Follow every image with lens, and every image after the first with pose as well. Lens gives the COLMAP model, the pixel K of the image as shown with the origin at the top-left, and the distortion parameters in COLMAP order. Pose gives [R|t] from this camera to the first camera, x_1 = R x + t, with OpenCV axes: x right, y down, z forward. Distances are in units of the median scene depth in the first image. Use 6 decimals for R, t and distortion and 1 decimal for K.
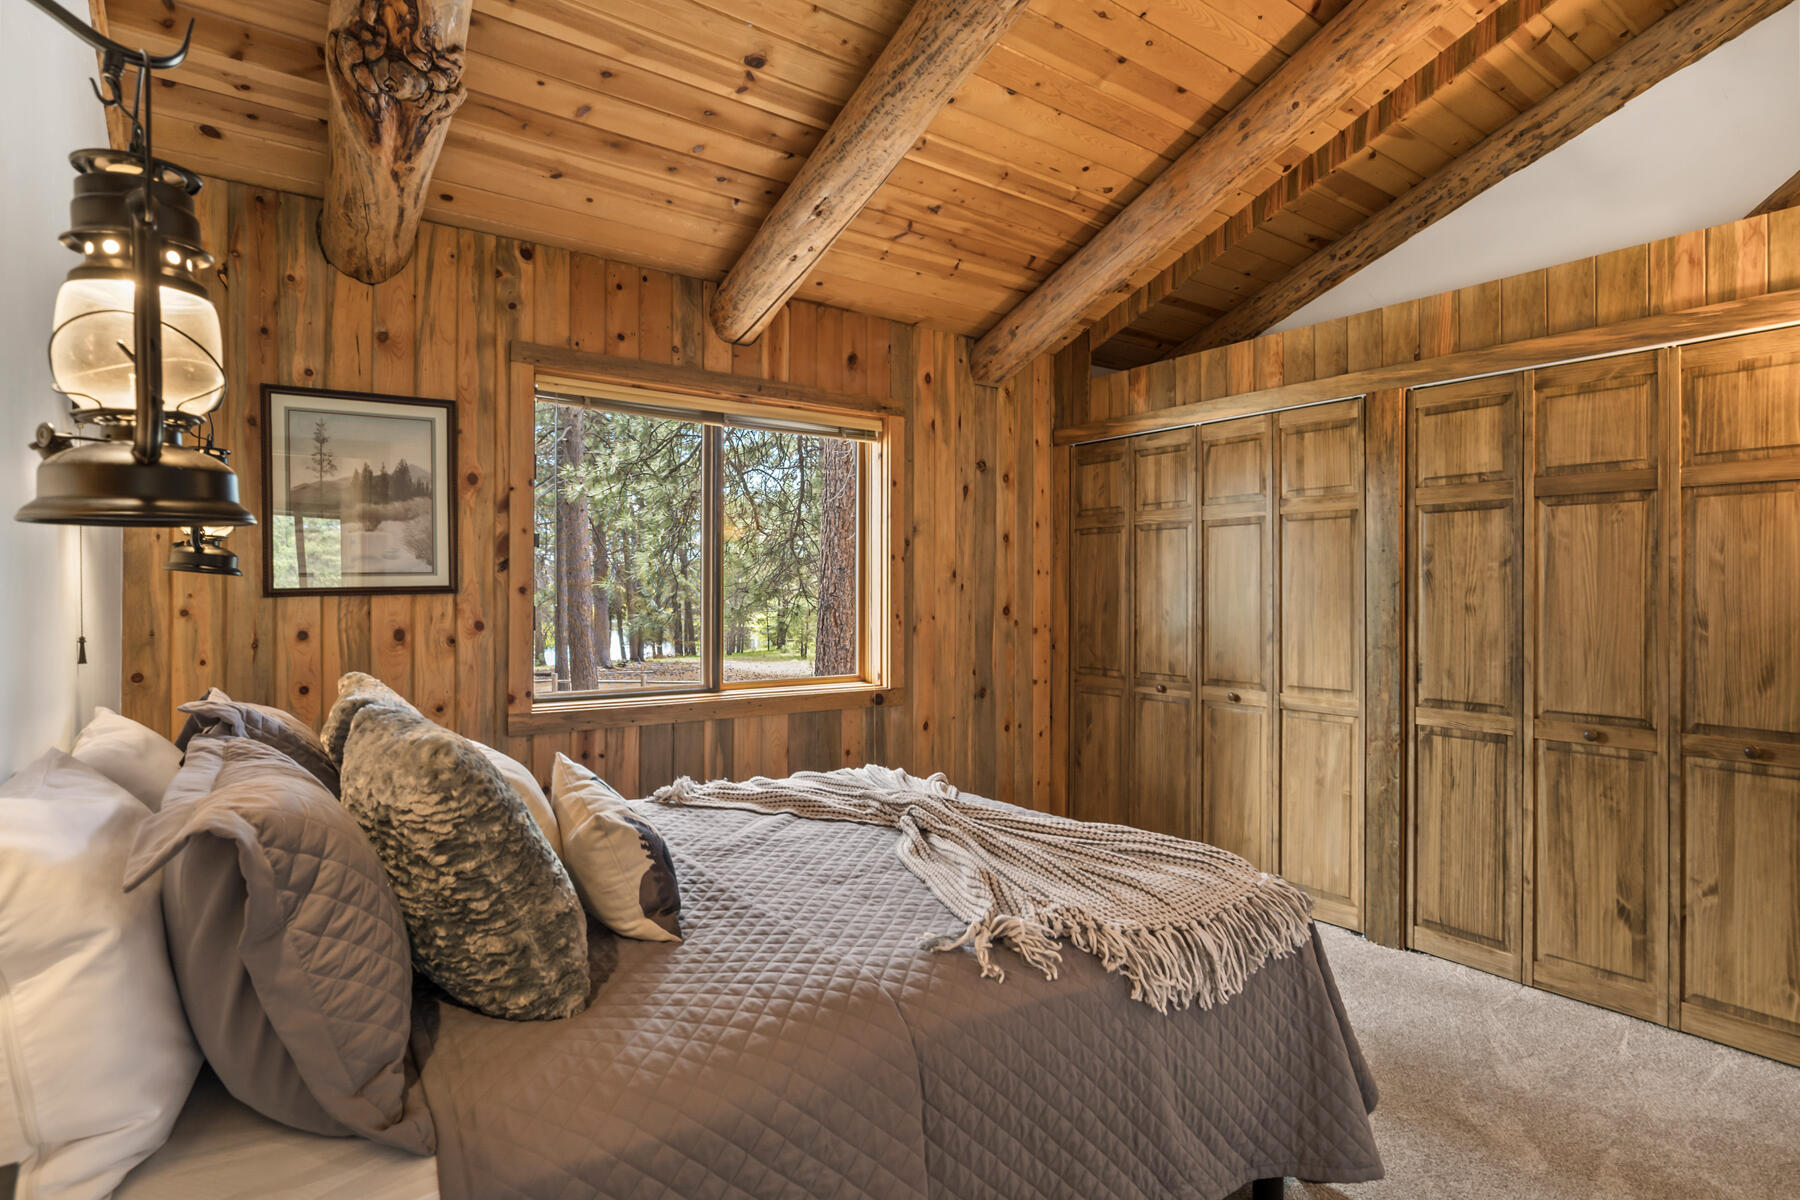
lens RADIAL K [[916.6, 0, 897.1], [0, 916.6, 584.9], [0, 0, 1]] dist [-0.024559, 0.013508]
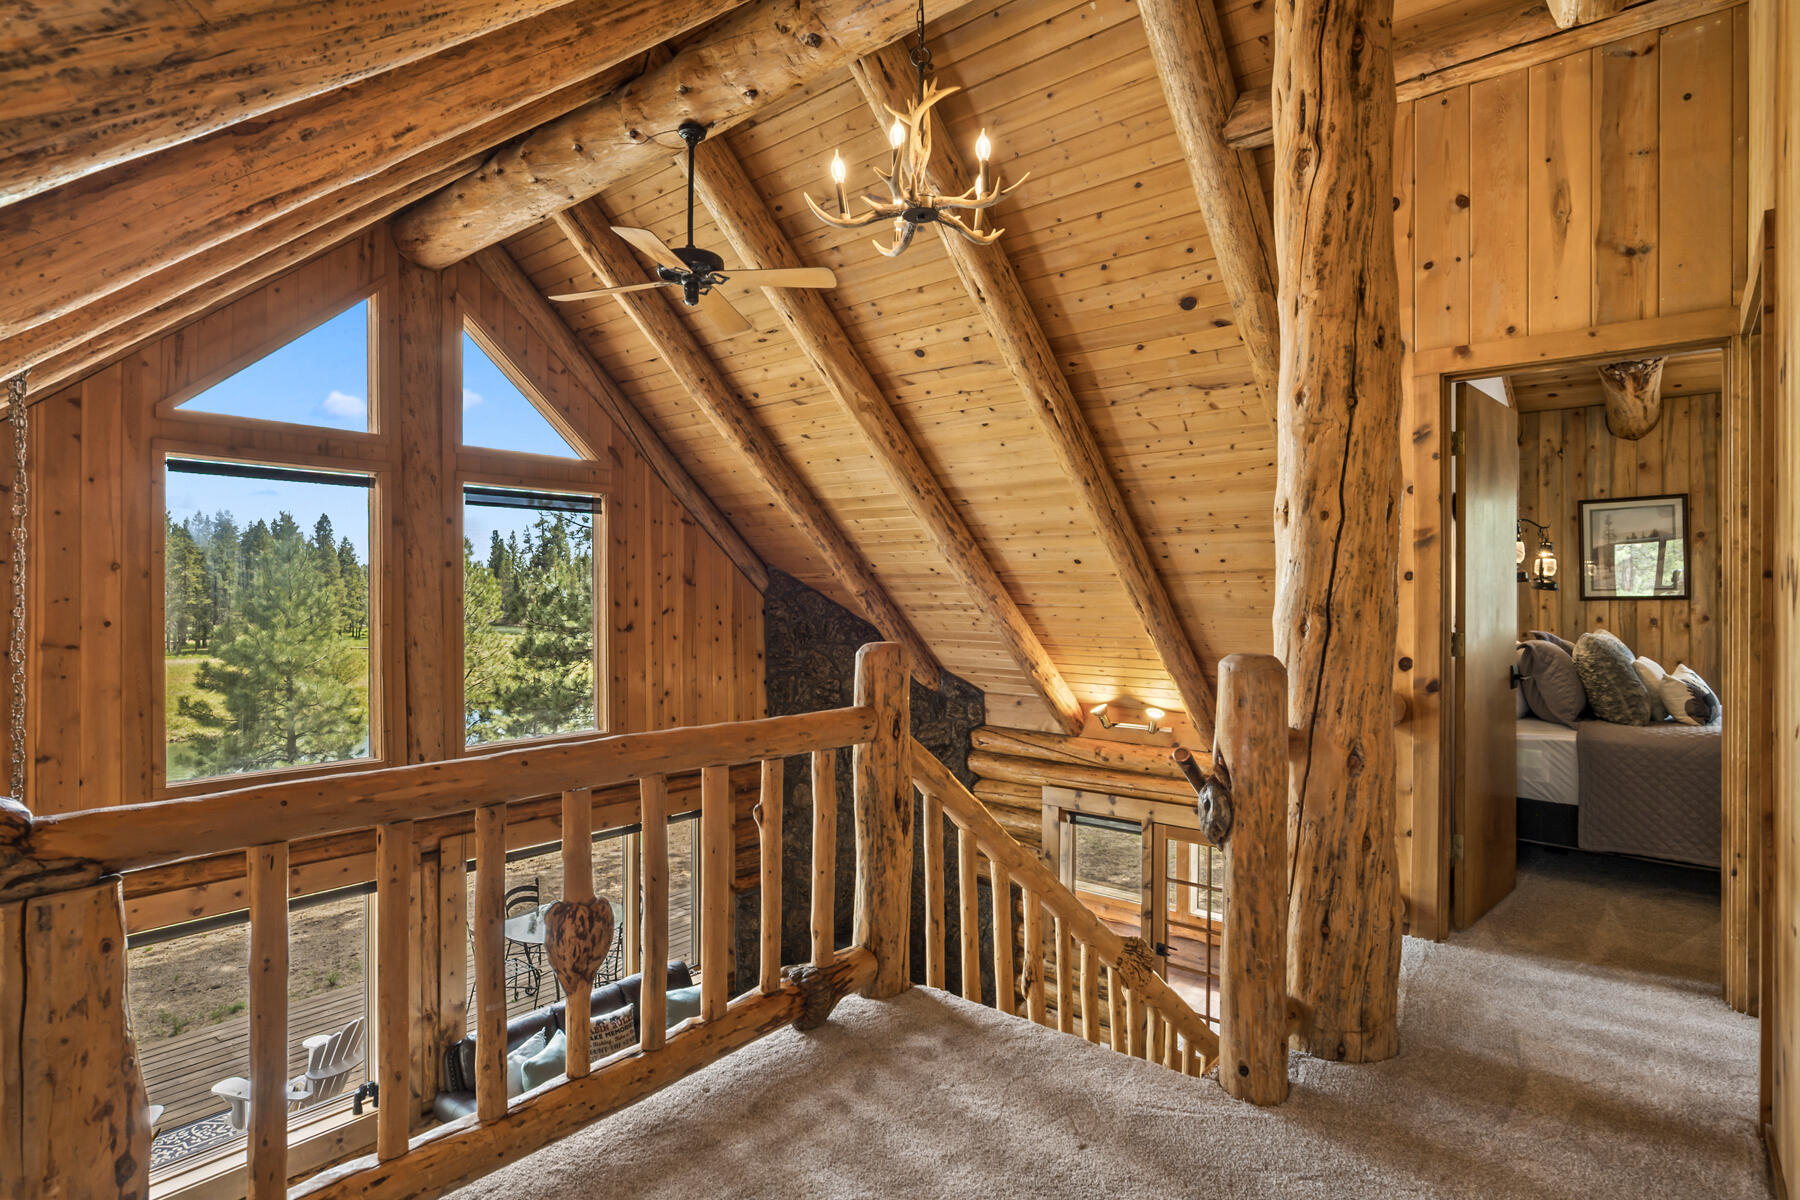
lens RADIAL K [[916.6, 0, 899.7], [0, 916.6, 591.6], [0, 0, 1]] dist [-0.024559, 0.013508]
pose [[0.247805, -0.005289, -0.968796, 0.928896], [-0.003015, 0.999976, -0.006230, 0.009870], [0.968805, 0.004465, 0.247783, -1.025397]]
